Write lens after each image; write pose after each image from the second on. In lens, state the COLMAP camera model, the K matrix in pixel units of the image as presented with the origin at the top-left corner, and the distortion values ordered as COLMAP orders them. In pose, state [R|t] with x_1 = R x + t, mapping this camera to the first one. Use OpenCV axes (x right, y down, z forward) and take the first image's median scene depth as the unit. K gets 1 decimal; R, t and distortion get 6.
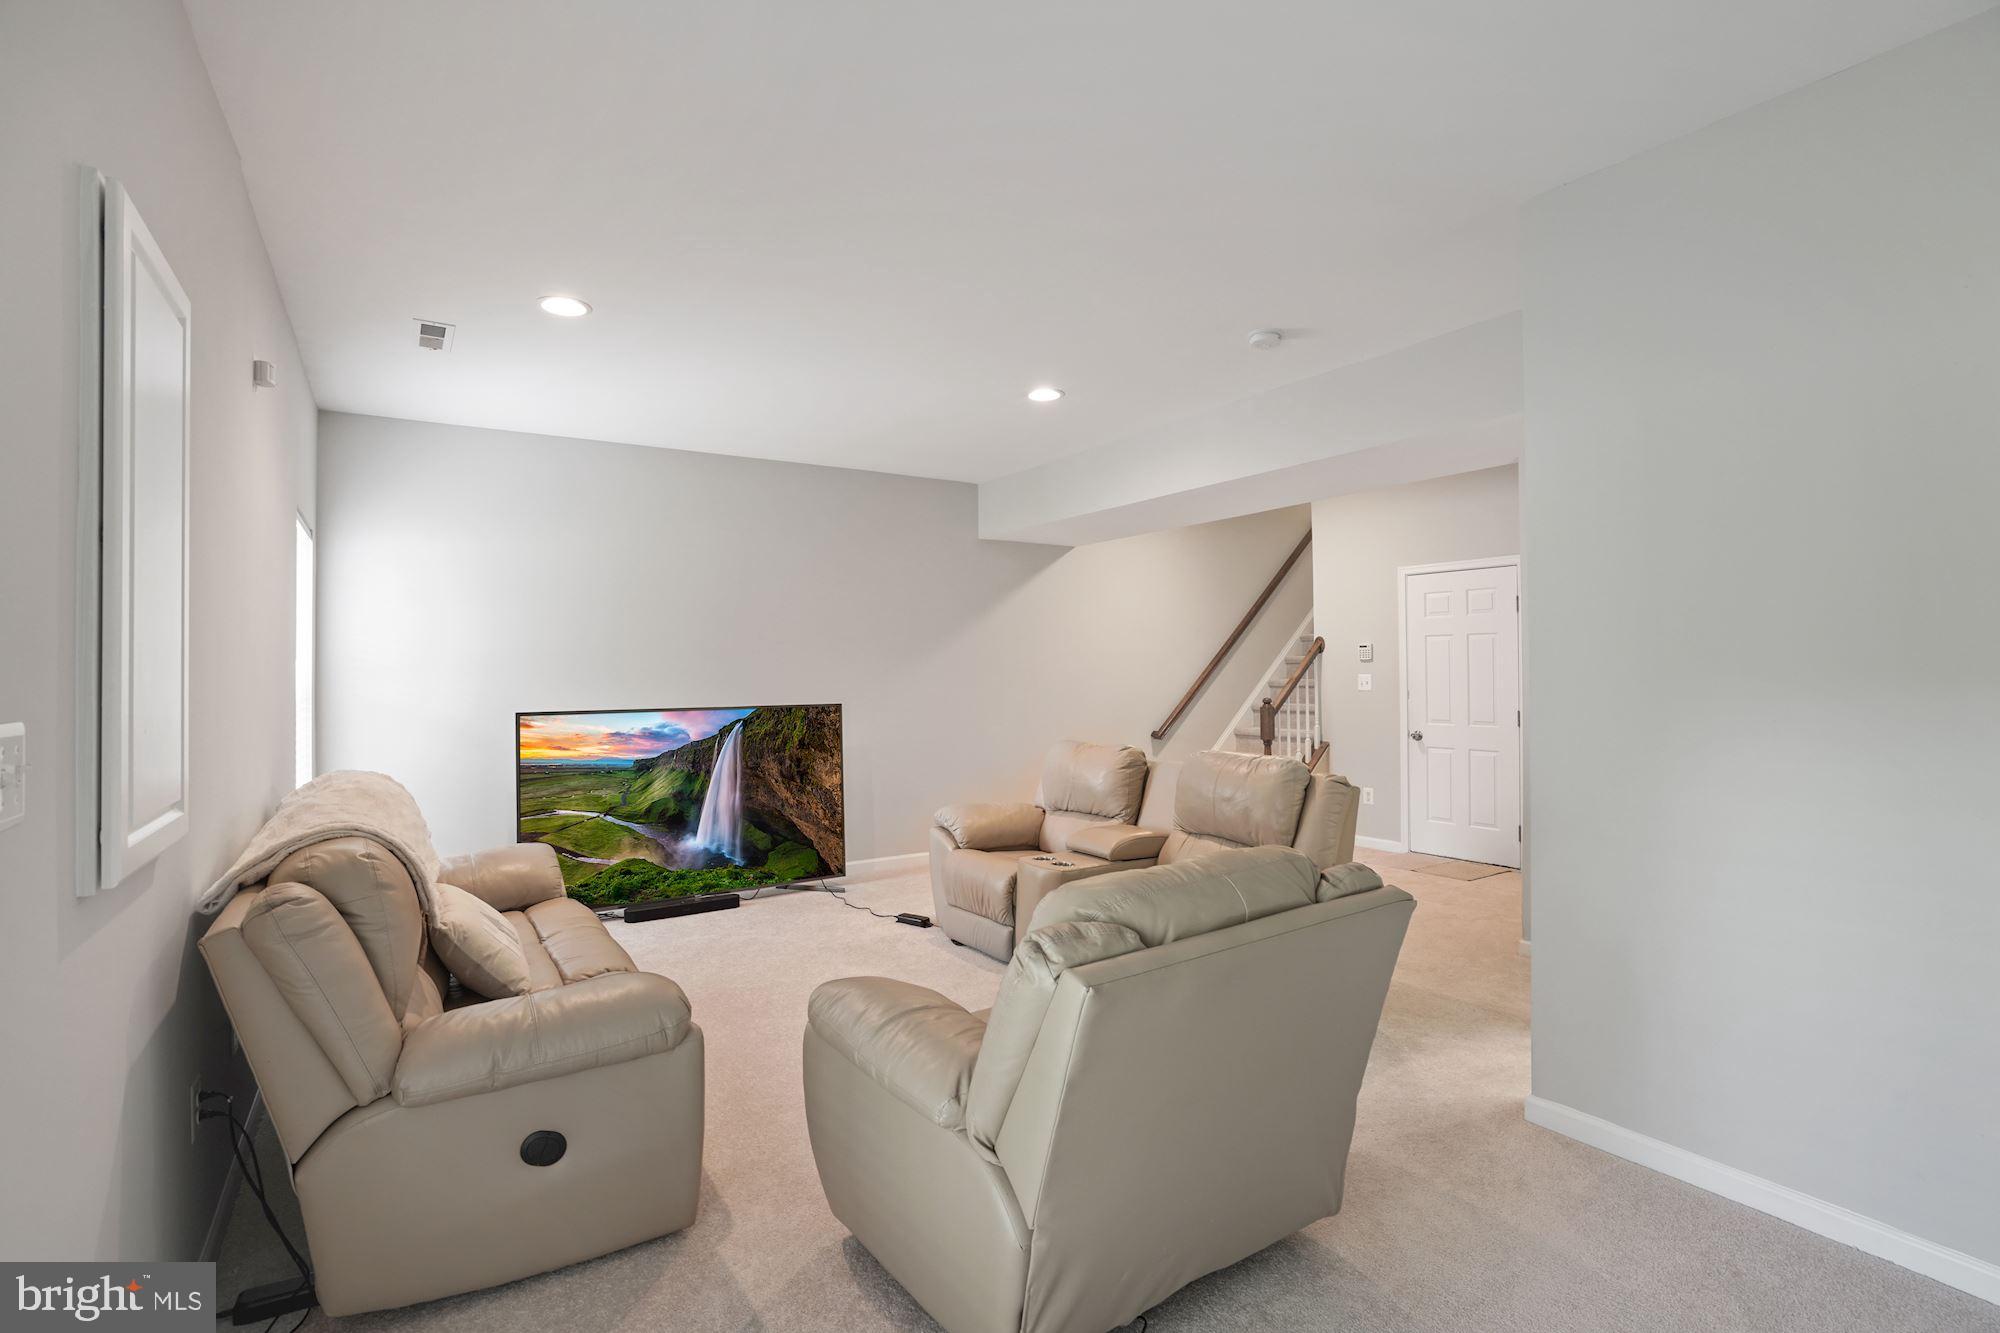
lens RADIAL K [[946.2, 0, 992.8], [0, 946.2, 666.1], [0, 0, 1]] dist [-0.001681, 0.000247]
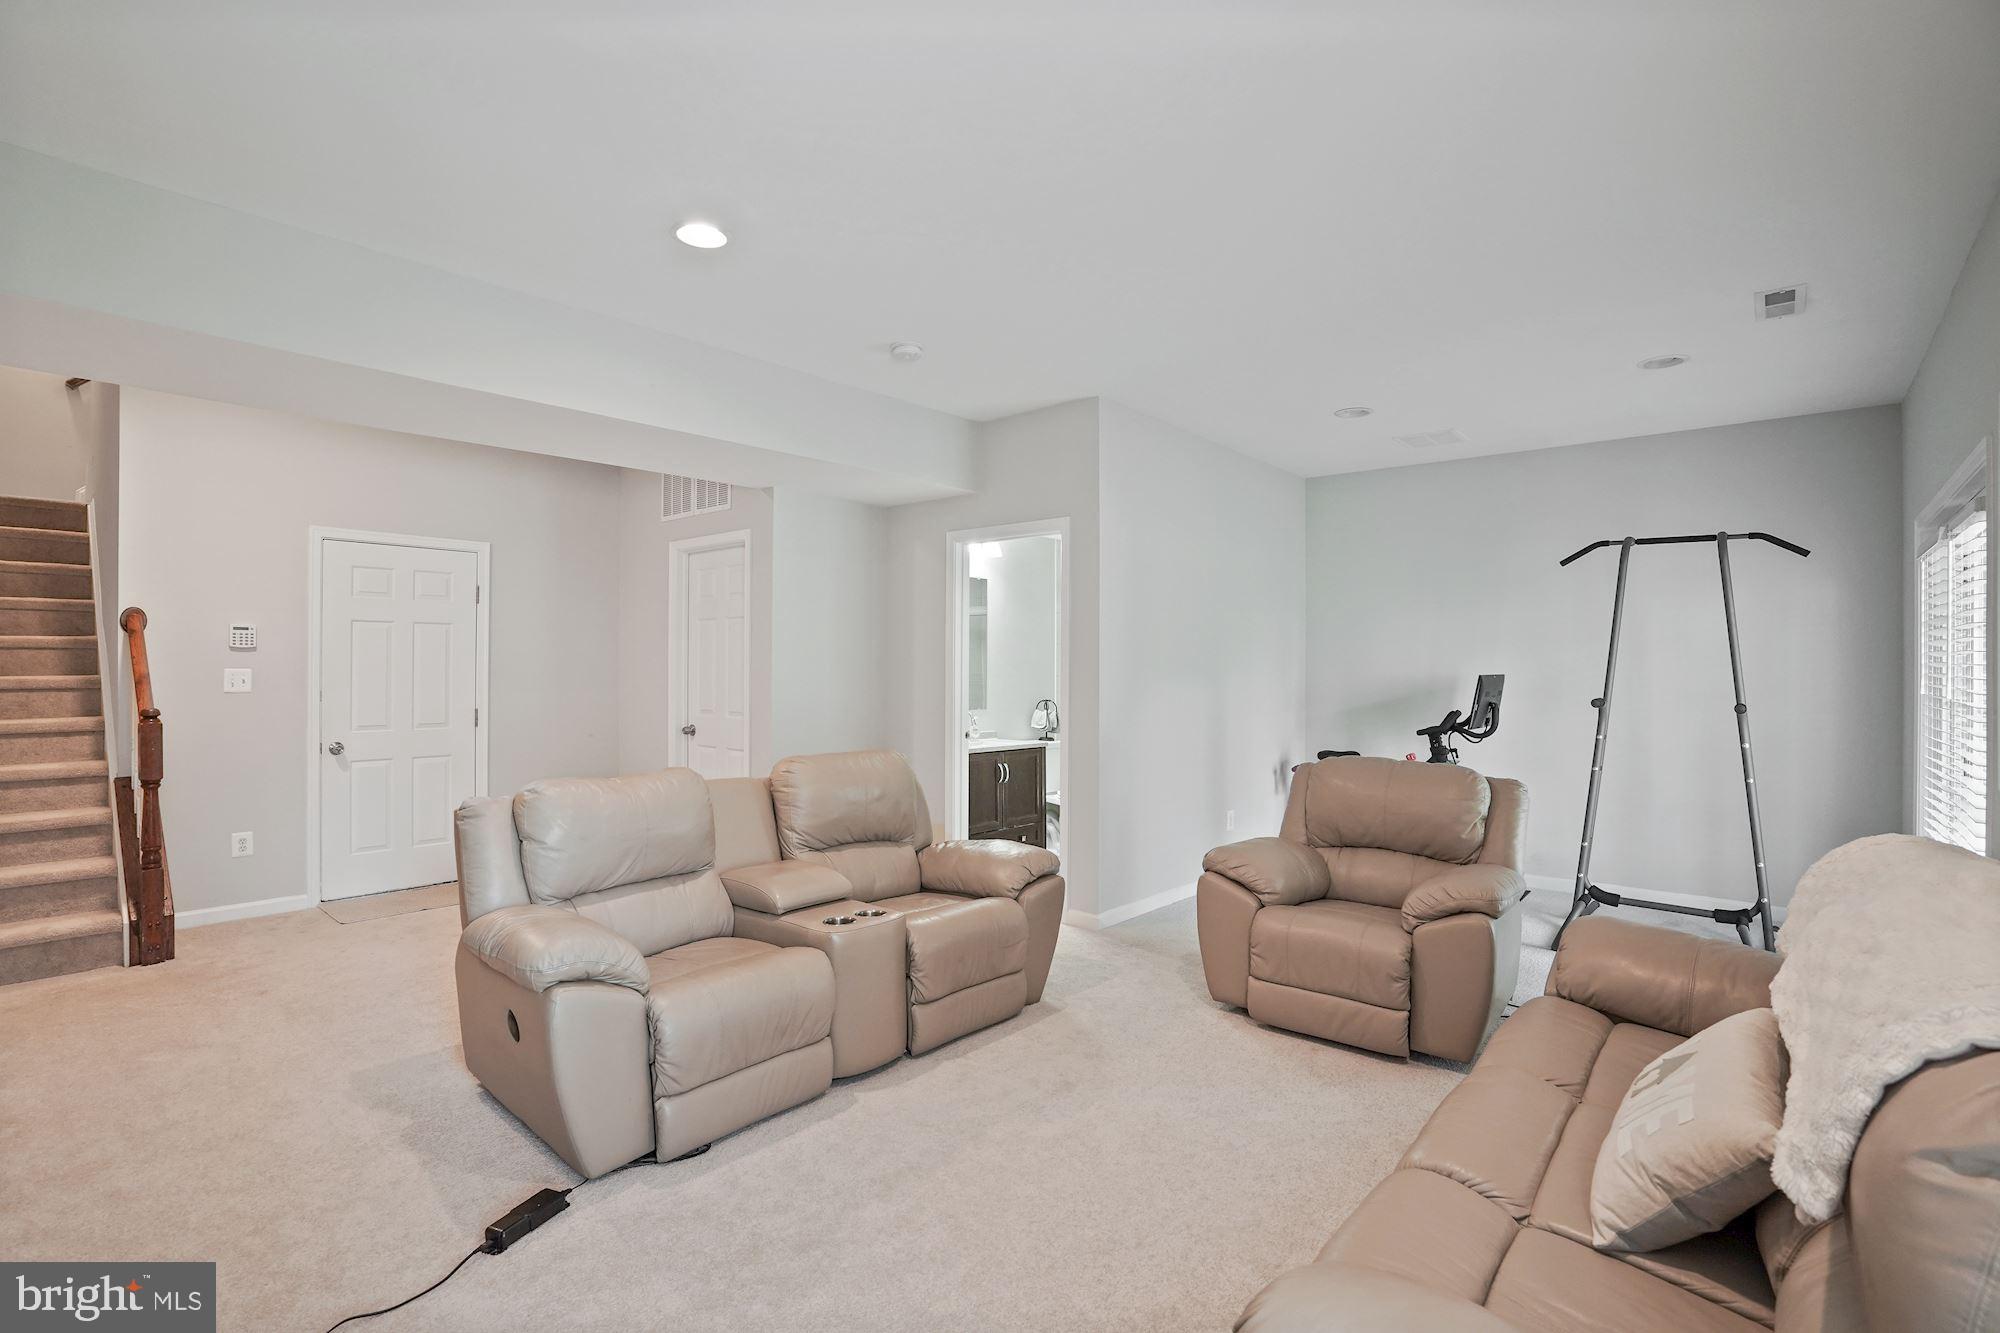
lens RADIAL K [[946.2, 0, 992.8], [0, 946.2, 666.1], [0, 0, 1]] dist [-0.001681, 0.000247]
pose [[-0.255560, 0.003914, 0.966785, -0.434177], [-0.009526, 0.999933, -0.006567, 0.006155], [-0.966746, -0.010887, -0.255505, 0.680806]]
